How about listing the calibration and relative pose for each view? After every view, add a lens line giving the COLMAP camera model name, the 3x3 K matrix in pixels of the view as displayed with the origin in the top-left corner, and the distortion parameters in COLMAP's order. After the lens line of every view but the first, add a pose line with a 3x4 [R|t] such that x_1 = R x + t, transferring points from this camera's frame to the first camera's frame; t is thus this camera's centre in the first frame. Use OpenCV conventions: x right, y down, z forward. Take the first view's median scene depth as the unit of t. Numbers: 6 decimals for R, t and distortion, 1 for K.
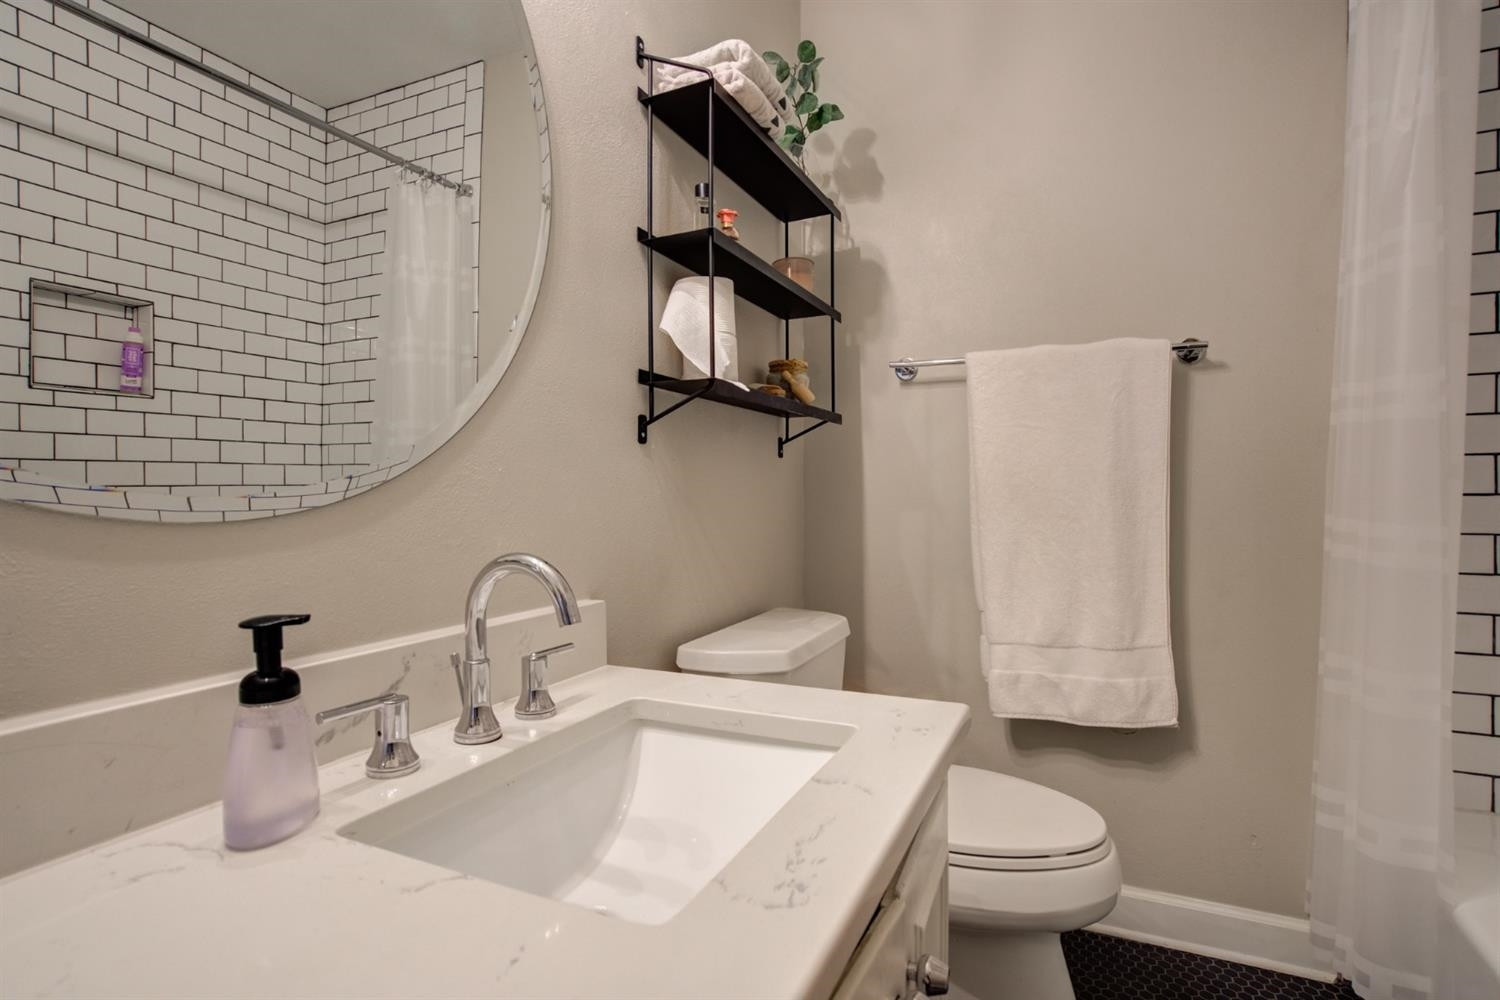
lens RADIAL K [[742.2, 0, 750.6], [0, 742.2, 495.6], [0, 0, 1]] dist [-0.056953, 0.030416]
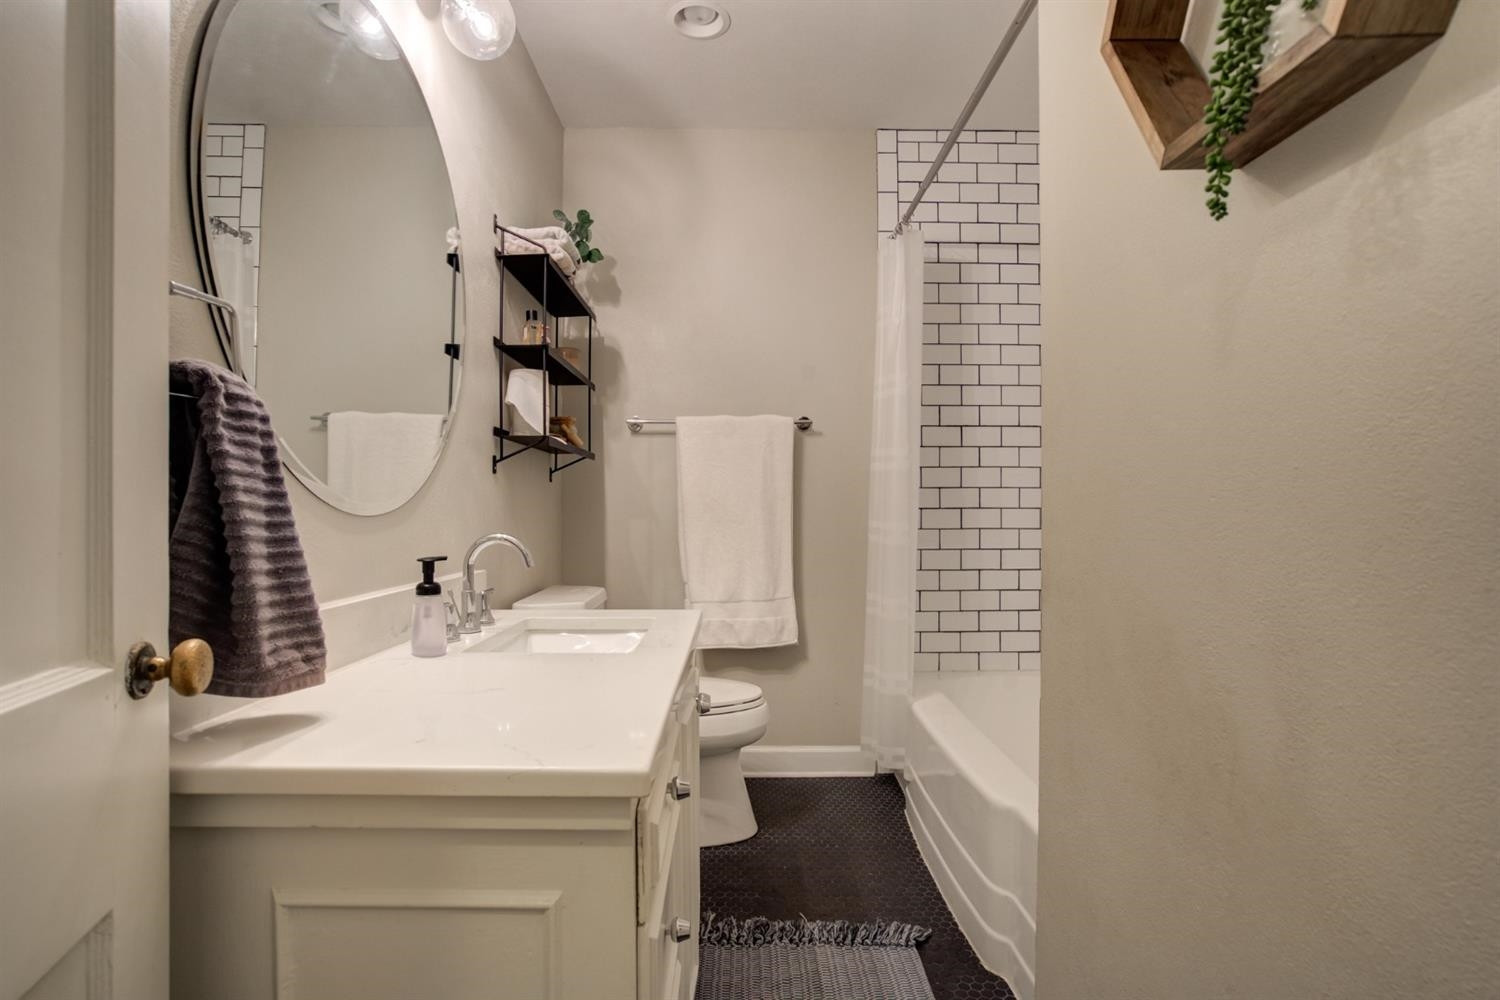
lens RADIAL K [[734.4, 0, 743.2], [0, 734.4, 508.0], [0, 0, 1]] dist [-0.052087, -0.000048]
pose [[0.903770, 0.003277, 0.428005, -0.301484], [0.000446, 0.999963, -0.008598, 0.014636], [-0.428017, 0.007961, 0.903735, -0.568245]]
